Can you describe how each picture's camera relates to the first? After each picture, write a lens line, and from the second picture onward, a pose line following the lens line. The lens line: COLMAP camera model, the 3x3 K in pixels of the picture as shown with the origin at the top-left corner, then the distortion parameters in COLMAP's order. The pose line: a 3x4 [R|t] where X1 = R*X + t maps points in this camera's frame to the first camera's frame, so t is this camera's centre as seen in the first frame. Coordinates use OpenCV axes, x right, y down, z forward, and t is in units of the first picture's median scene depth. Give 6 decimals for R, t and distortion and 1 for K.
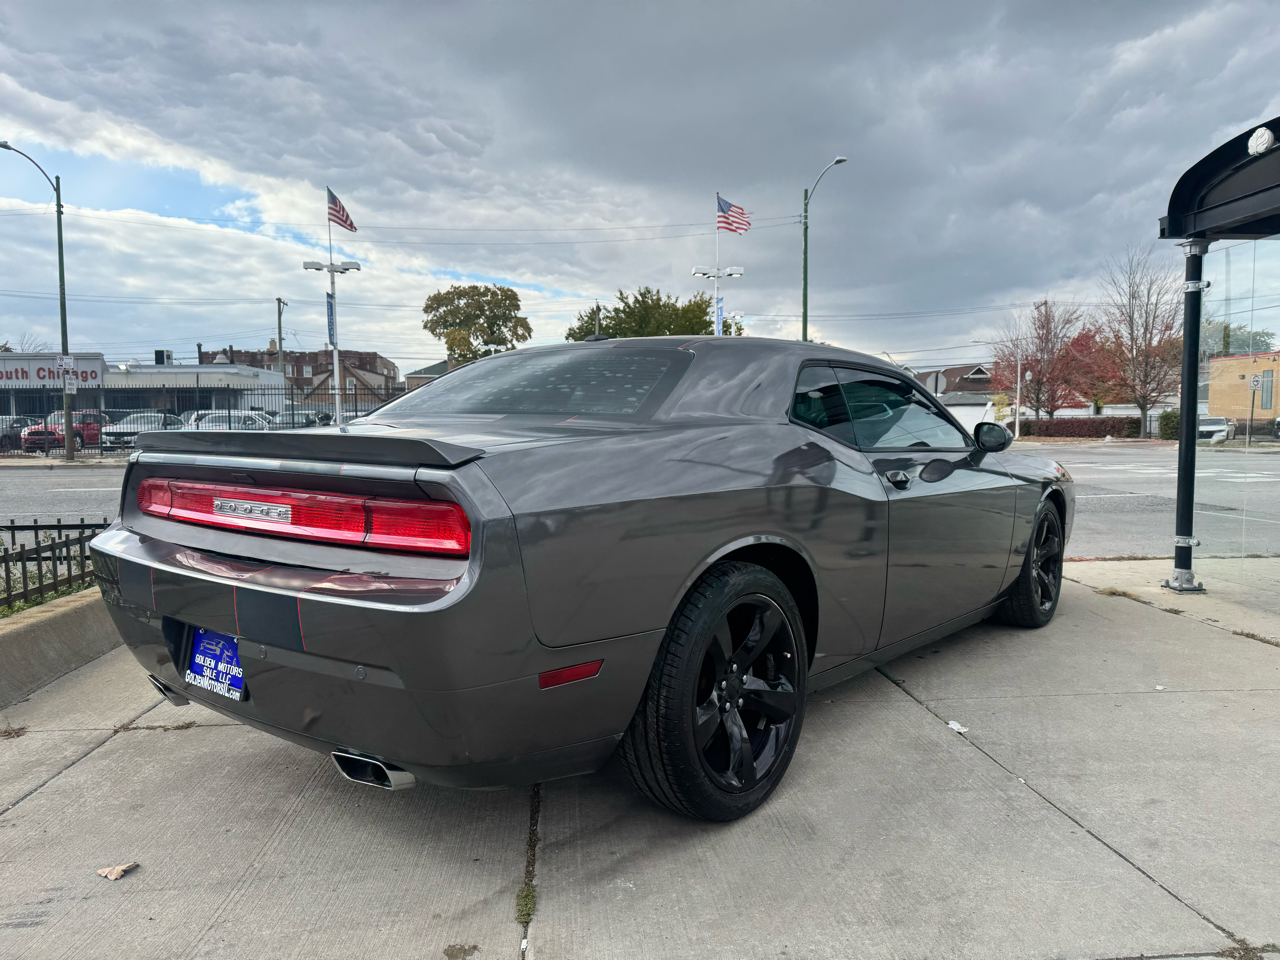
lens RADIAL K [[901.8, 0, 650.4], [0, 901.8, 478.7], [0, 0, 1]] dist [0.020930, -0.026805]
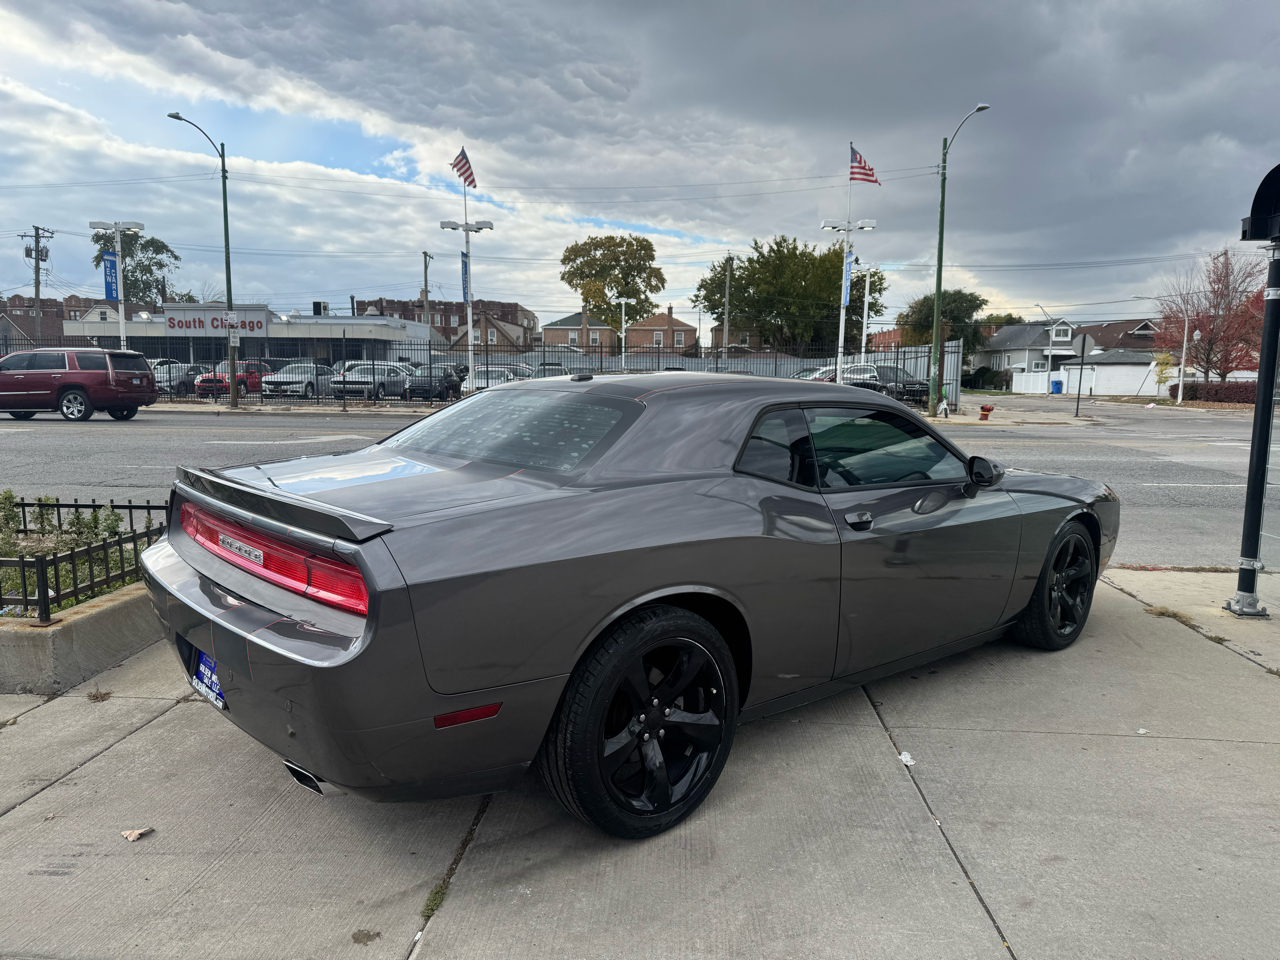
lens RADIAL K [[901.8, 0, 637.2], [0, 901.8, 480.1], [0, 0, 1]] dist [0.020930, -0.026805]
pose [[0.986188, 0.037231, -0.161392, 0.109169], [-0.027801, 0.997793, 0.060301, -0.058506], [0.163281, -0.054981, 0.985046, -0.035801]]
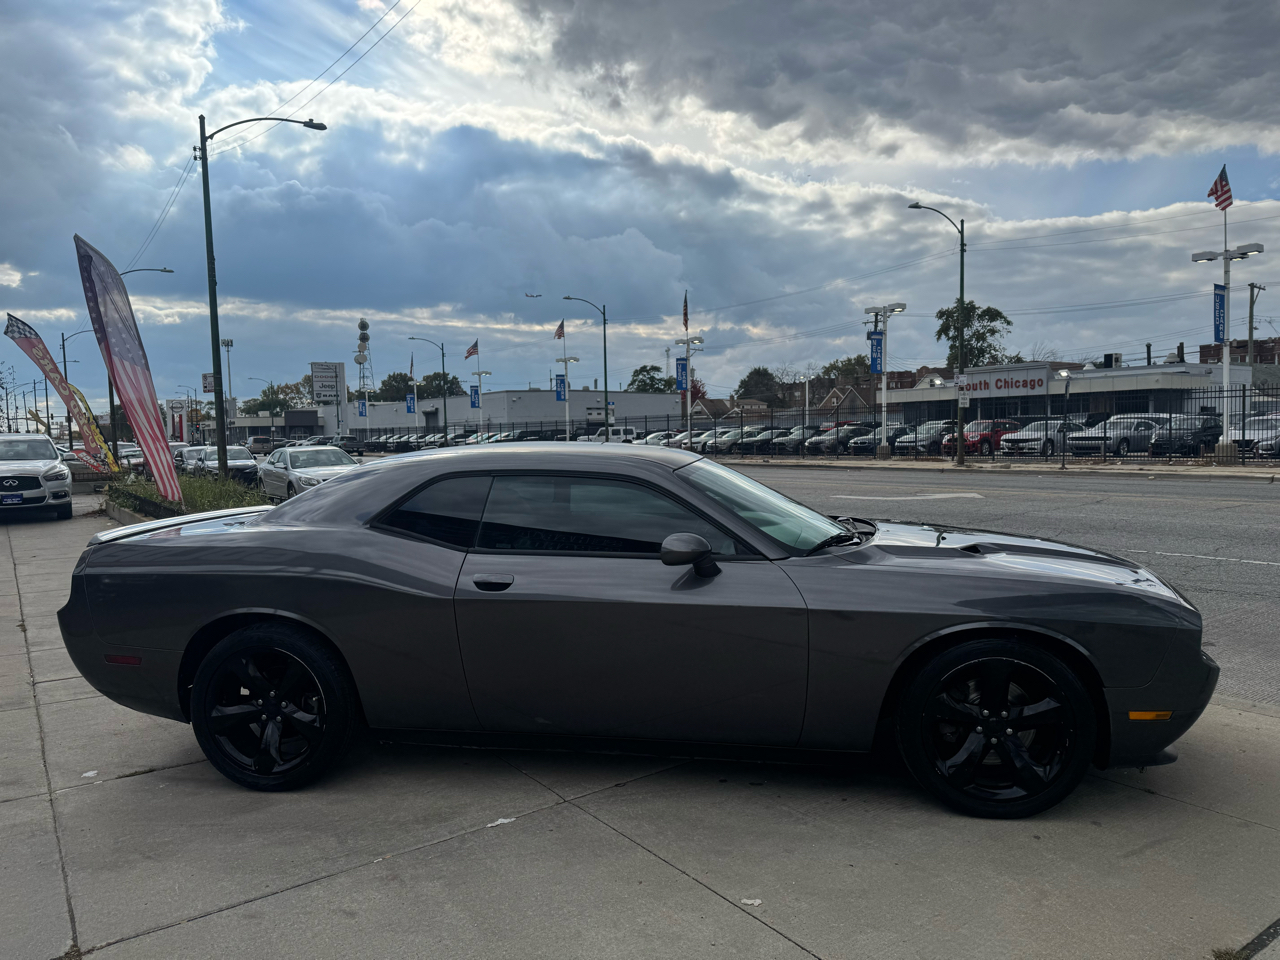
lens RADIAL K [[901.8, 0, 647.6], [0, 901.8, 472.2], [0, 0, 1]] dist [0.020930, -0.026805]
pose [[0.501347, 0.034039, -0.864577, 0.766501], [-0.034641, 0.999214, 0.019252, -0.093240], [0.864553, 0.020298, 0.502132, 0.352517]]
